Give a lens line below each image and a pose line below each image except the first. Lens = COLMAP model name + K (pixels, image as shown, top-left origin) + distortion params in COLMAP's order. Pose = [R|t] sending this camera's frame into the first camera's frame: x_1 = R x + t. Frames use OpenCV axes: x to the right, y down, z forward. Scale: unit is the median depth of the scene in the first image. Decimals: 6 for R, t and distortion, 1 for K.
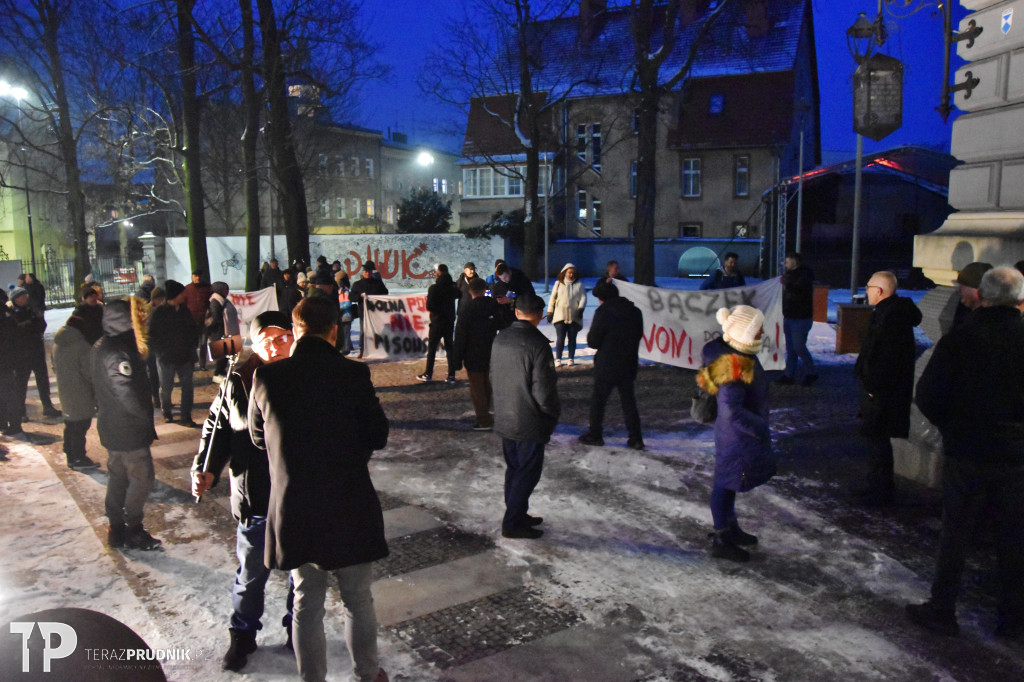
lens RADIAL K [[802.1, 0, 512.0], [0, 802.1, 341.0], [0, 0, 1]] dist [-0.158128, 0.116119]
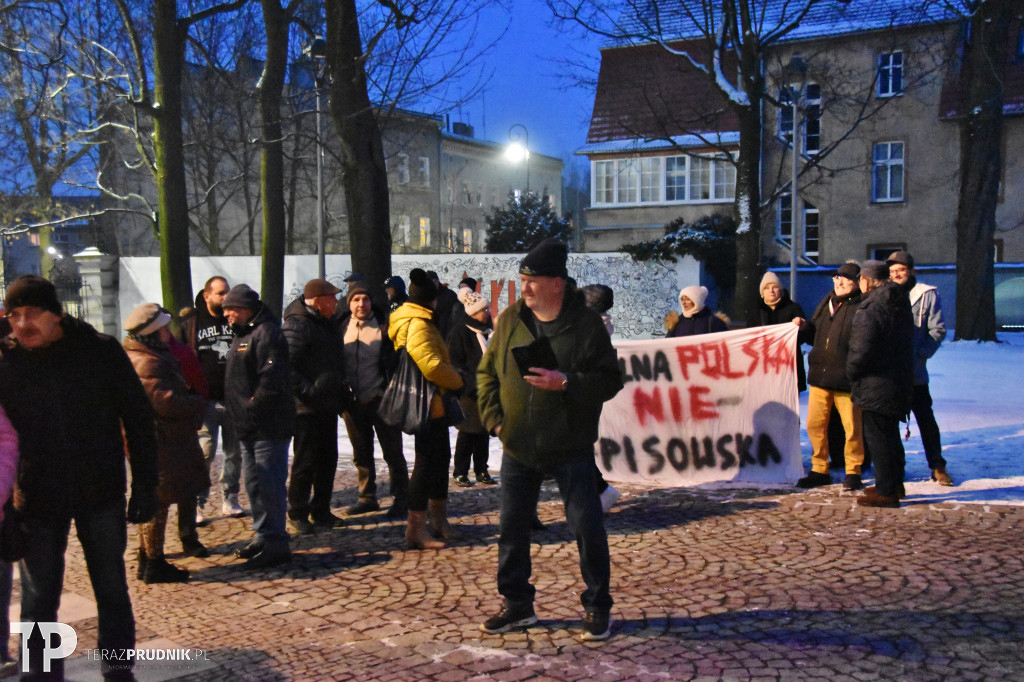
lens RADIAL K [[1113.6, 0, 512.0], [0, 1113.6, 341.0], [0, 0, 1]] dist [0.024675, 0.054432]
pose [[0.997590, 0.006101, -0.069115, -0.087565], [-0.011590, 0.996783, -0.079301, -0.003200], [0.068409, 0.079911, 0.994452, 0.177791]]
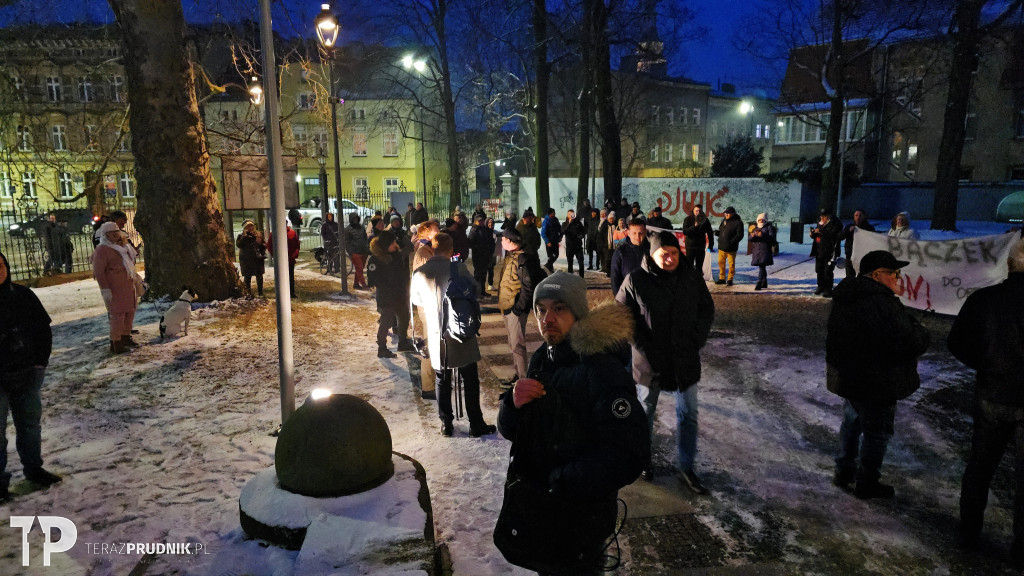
lens RADIAL K [[685.8, 0, 526.4], [0, 685.8, 285.3], [0, 0, 1]] dist [0.051956, -0.001980]
pose [[0.910896, 0.072617, -0.406195, 0.041352], [-0.061223, 0.997282, 0.040995, -0.002207], [0.408068, -0.012474, 0.912866, -0.032769]]
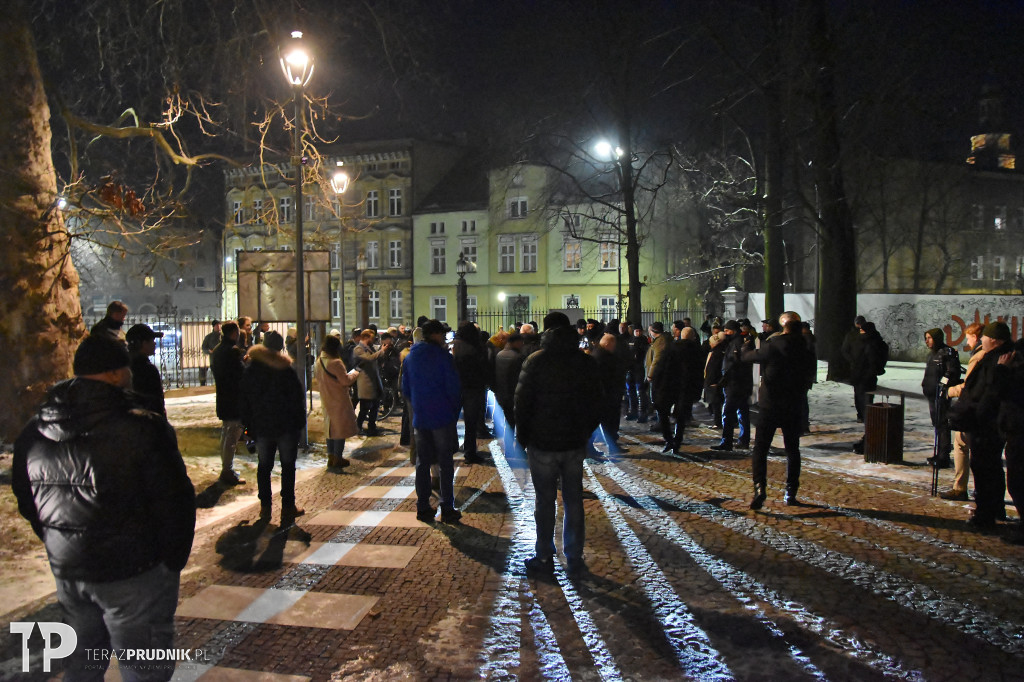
lens RADIAL K [[802.1, 0, 512.0], [0, 802.1, 341.0], [0, 0, 1]] dist [-0.158128, 0.116119]
pose [[0.680409, 0.052450, -0.730953, 0.060549], [-0.109920, 0.993456, -0.031033, -0.016322], [0.724542, 0.101462, 0.681722, 0.166401]]
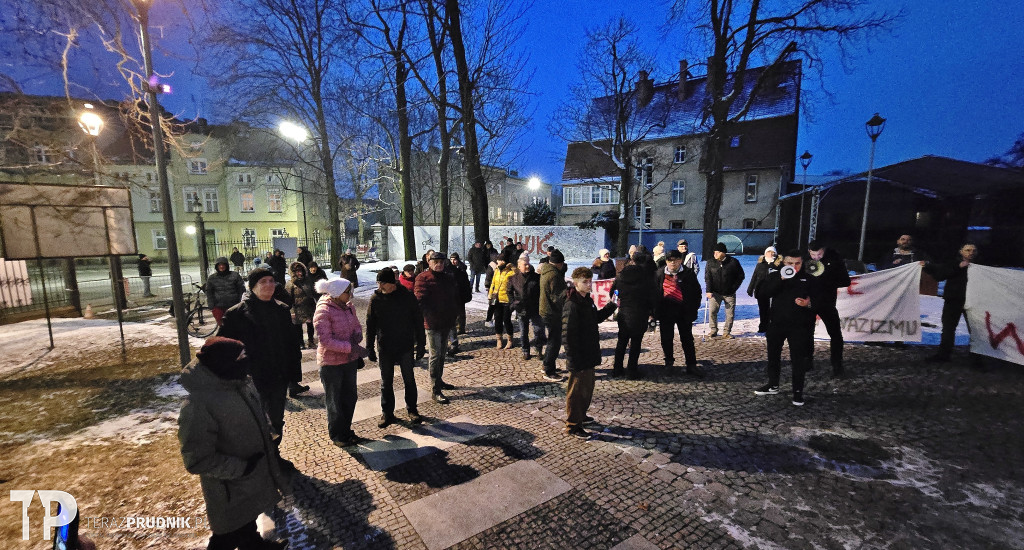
lens RADIAL K [[420.1, 0, 510.5], [0, 420.1, 284.1], [0, 0, 1]] dist [0.001030, 0.000135]
pose [[0.992903, 0.019901, -0.117251, -0.090458], [-0.020295, 0.999792, -0.002170, -0.015782], [0.117183, 0.004534, 0.993100, 0.168170]]
